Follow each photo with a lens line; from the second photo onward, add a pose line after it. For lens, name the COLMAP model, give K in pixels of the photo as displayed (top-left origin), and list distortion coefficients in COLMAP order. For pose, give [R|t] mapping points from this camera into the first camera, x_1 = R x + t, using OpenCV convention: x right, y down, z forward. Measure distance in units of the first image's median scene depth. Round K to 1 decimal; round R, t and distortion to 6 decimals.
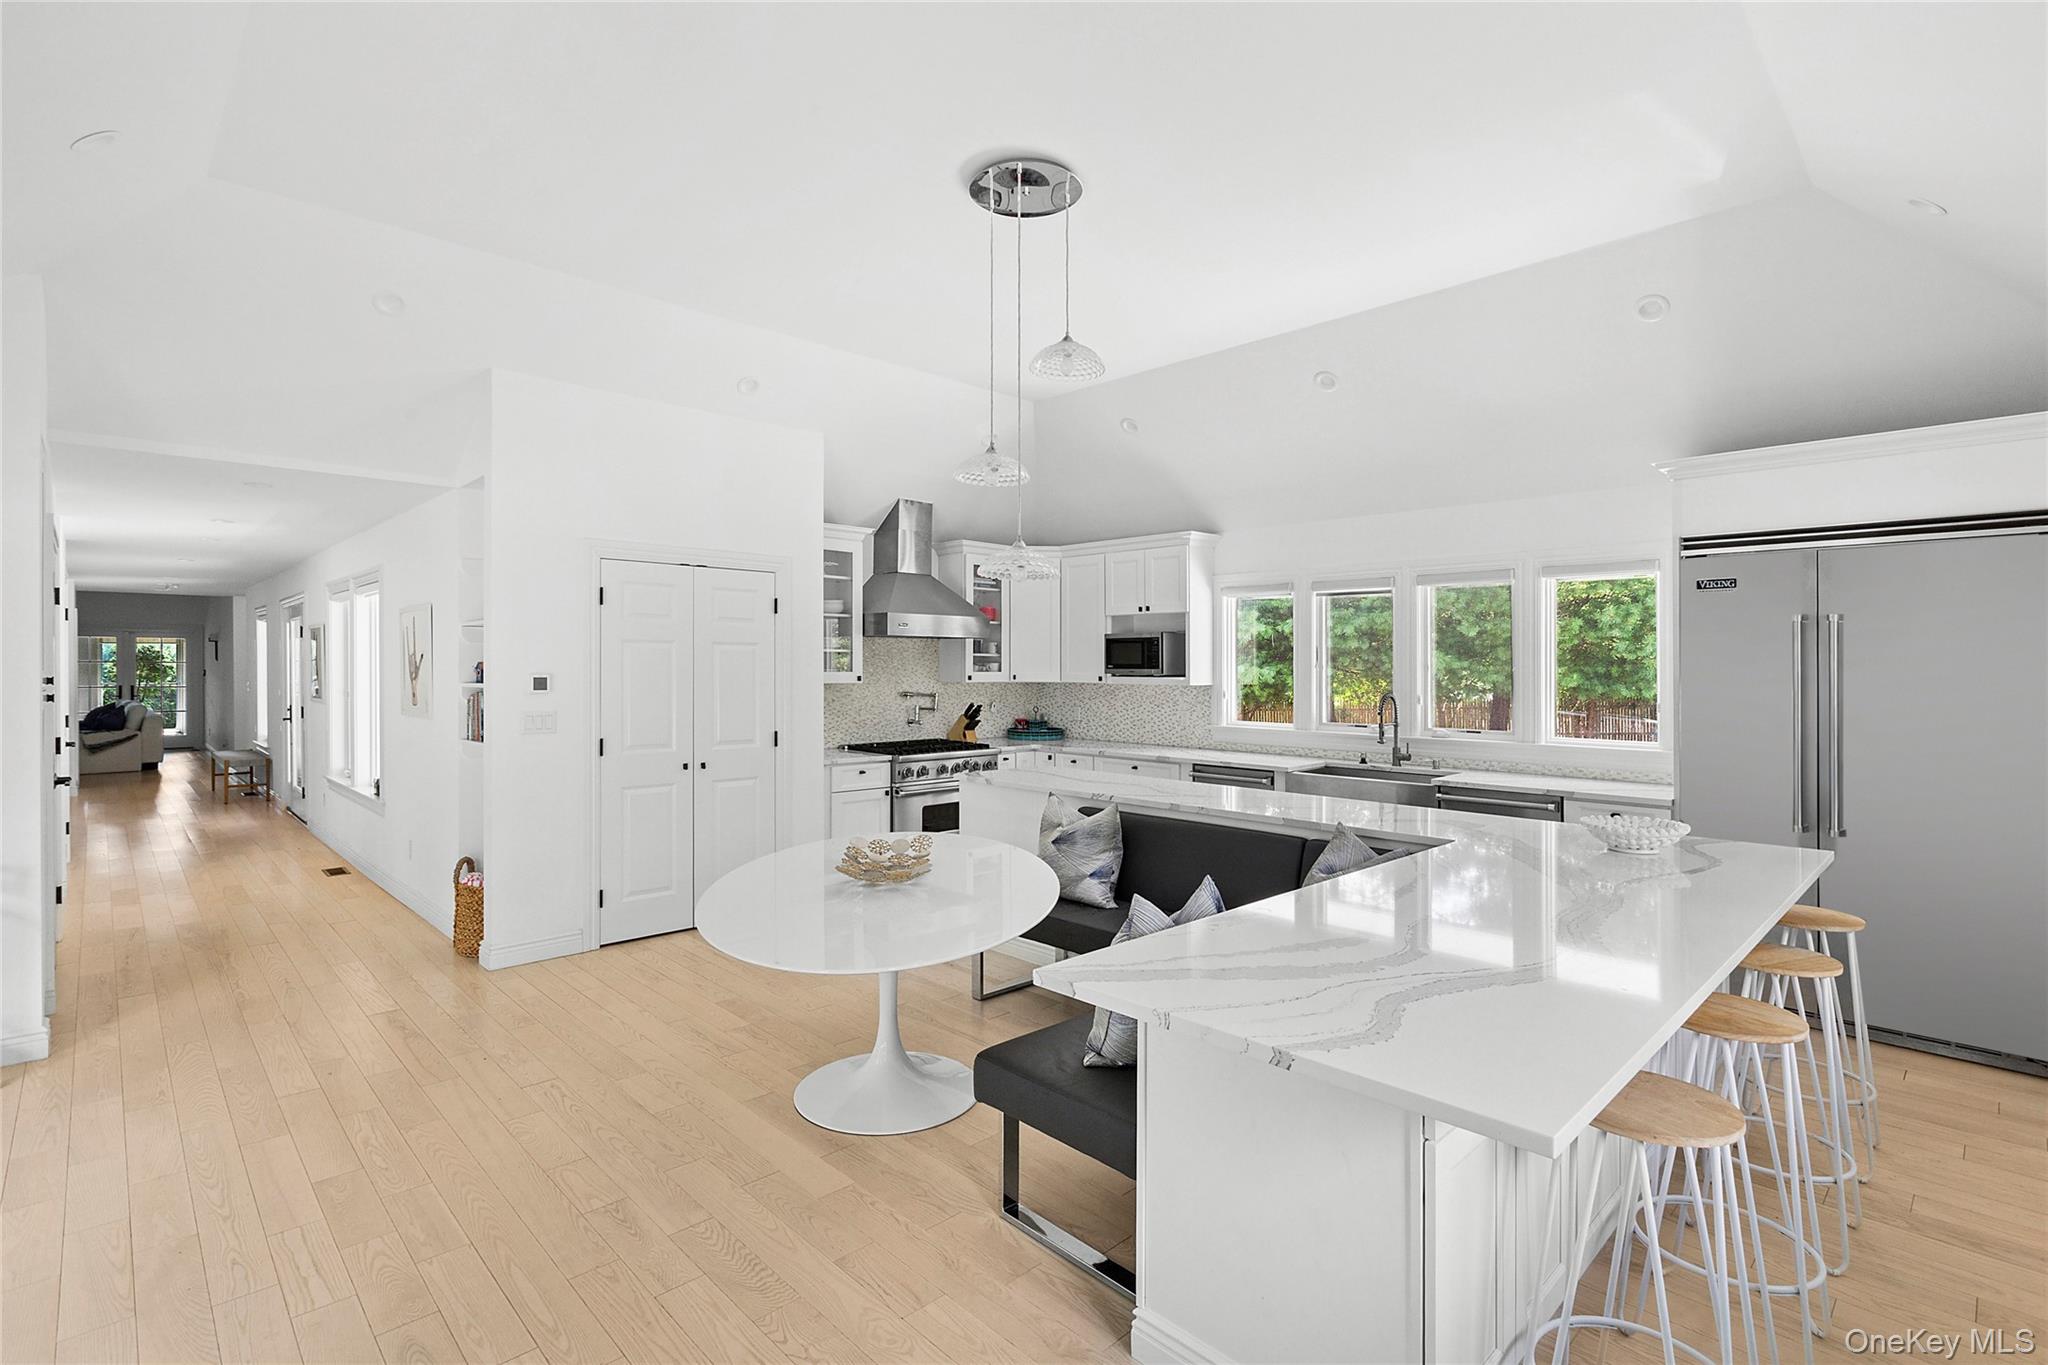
lens RADIAL K [[962.0, 0, 1022.2], [0, 962.0, 669.6], [0, 0, 1]] dist [0.001118, 0.000165]
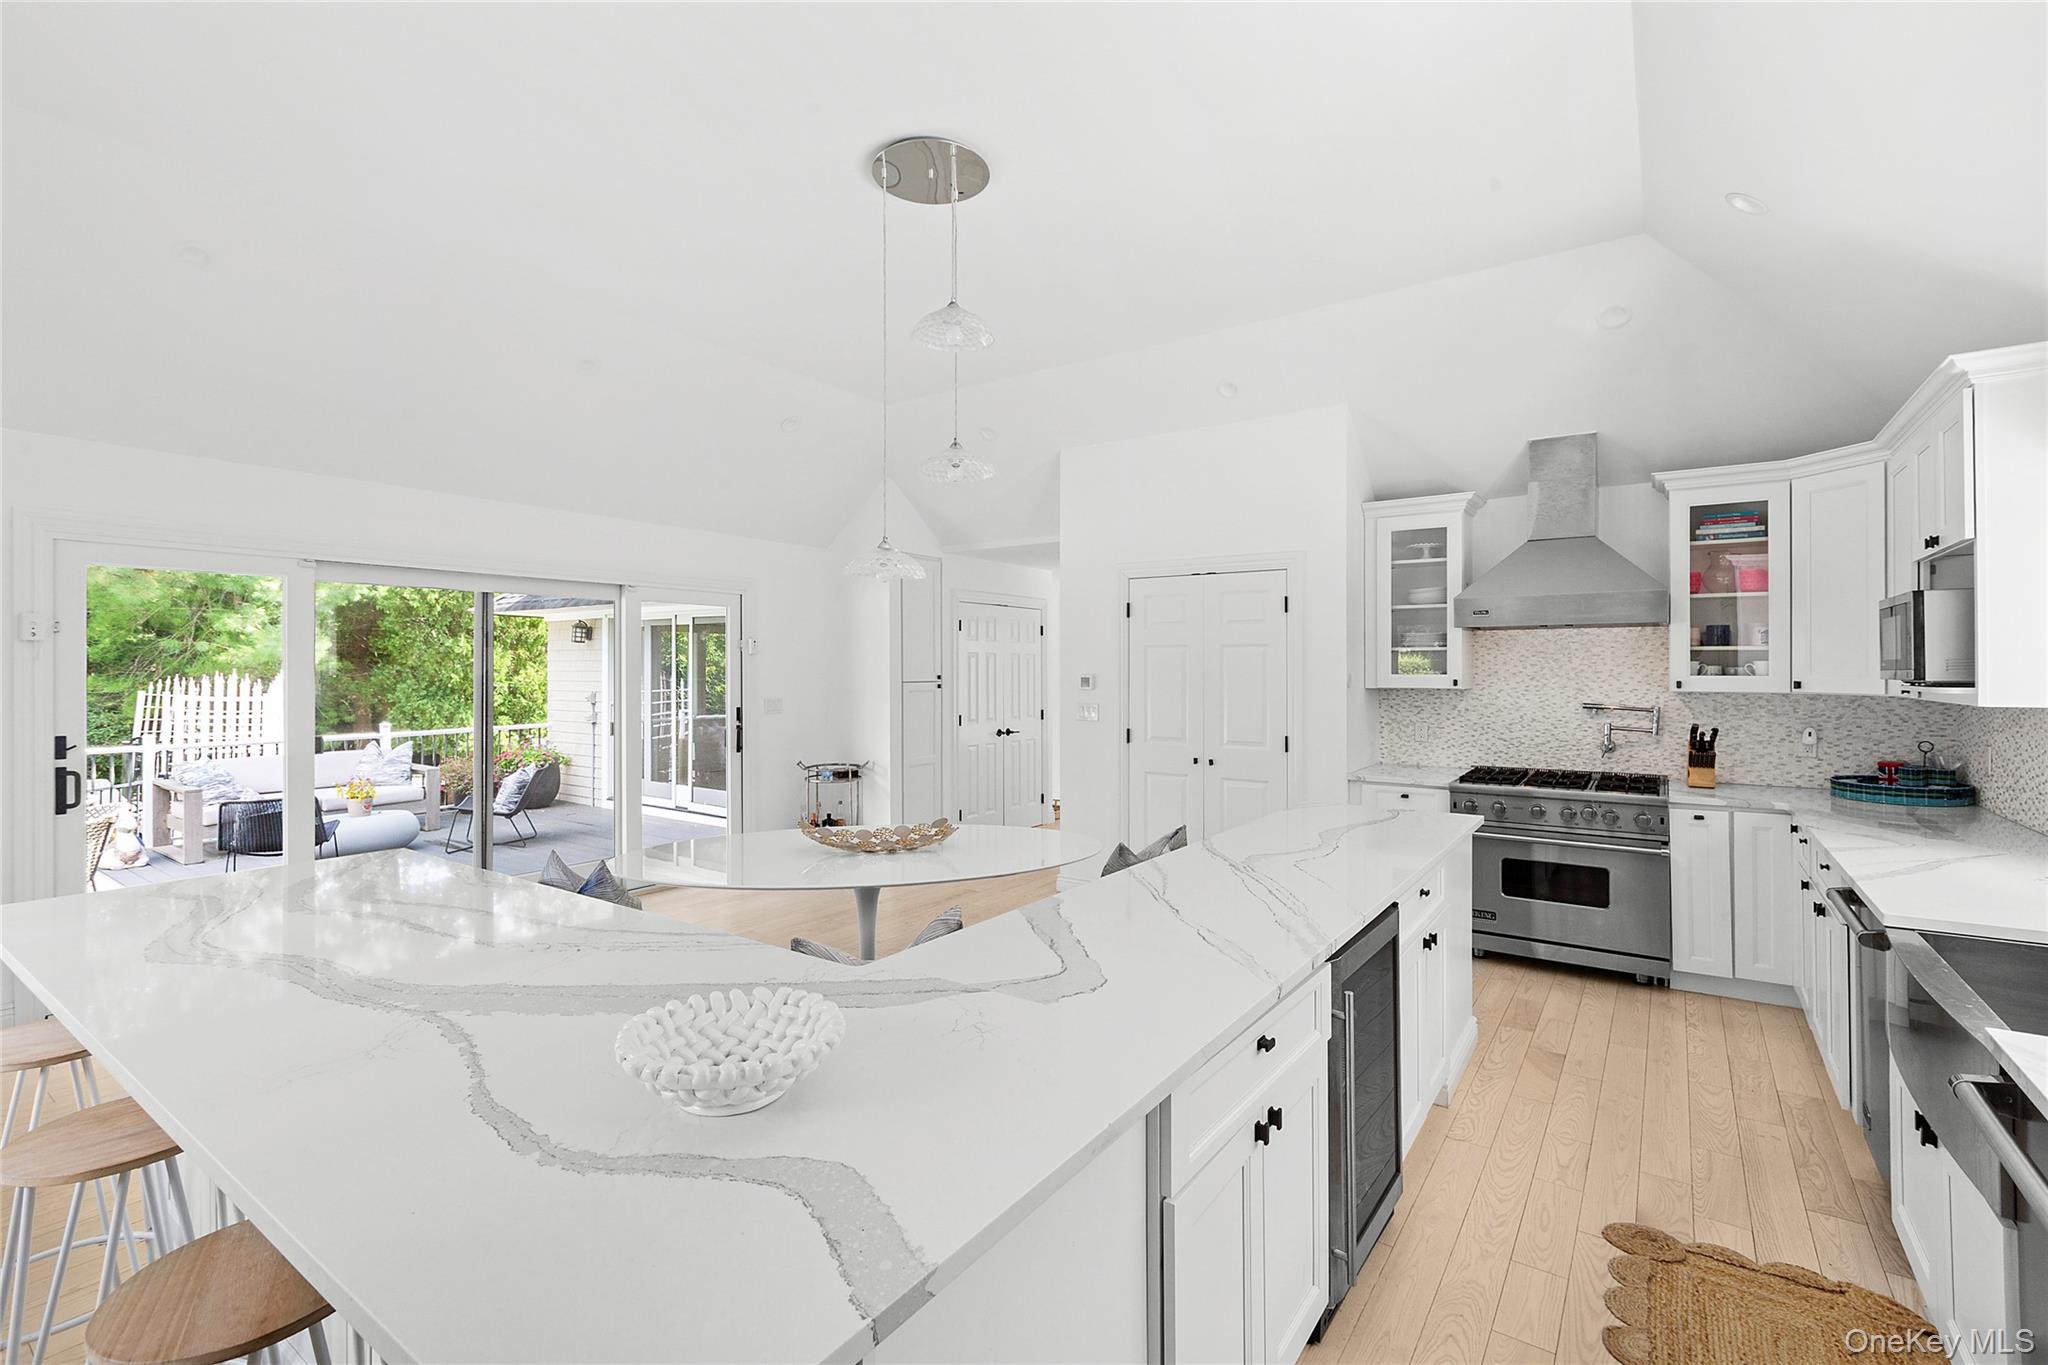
lens RADIAL K [[910.8, 0, 1031.2], [0, 910.8, 664.7], [0, 0, 1]] dist [-0.003397, -0.000321]
pose [[0.192129, -0.006317, -0.981349, 0.488766], [-0.001653, 0.999976, -0.006761, -0.000123], [0.981368, 0.002921, 0.192114, 0.490916]]
